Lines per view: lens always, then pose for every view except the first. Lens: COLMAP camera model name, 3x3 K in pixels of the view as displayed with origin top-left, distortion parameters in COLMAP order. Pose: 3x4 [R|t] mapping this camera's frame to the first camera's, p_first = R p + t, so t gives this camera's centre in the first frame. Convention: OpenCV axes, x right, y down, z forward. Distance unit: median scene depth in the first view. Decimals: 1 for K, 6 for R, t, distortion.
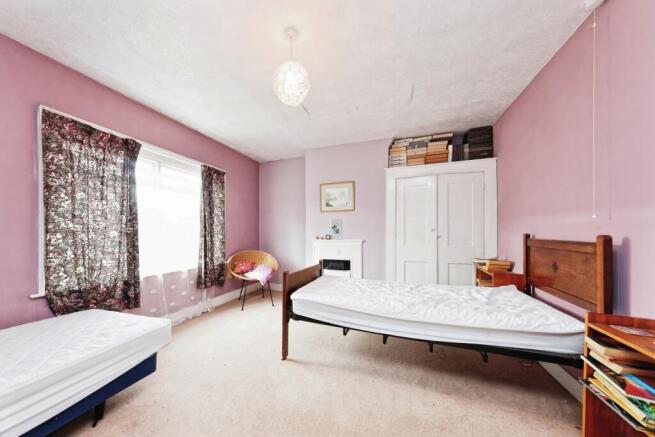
lens RADIAL K [[227.0, 0, 320.2], [0, 227.0, 229.6], [0, 0, 1]] dist [0.008564, -0.000943]
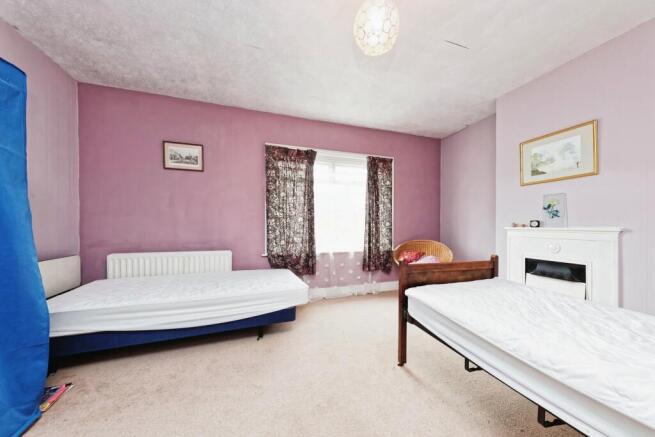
lens RADIAL K [[227.0, 0, 328.5], [0, 227.0, 225.2], [0, 0, 1]] dist [0.008564, -0.000943]
pose [[0.610510, -0.002561, -0.792005, 0.245239], [0.009039, 0.999952, 0.003734, 0.038275], [0.791957, -0.009438, 0.610504, 0.212232]]
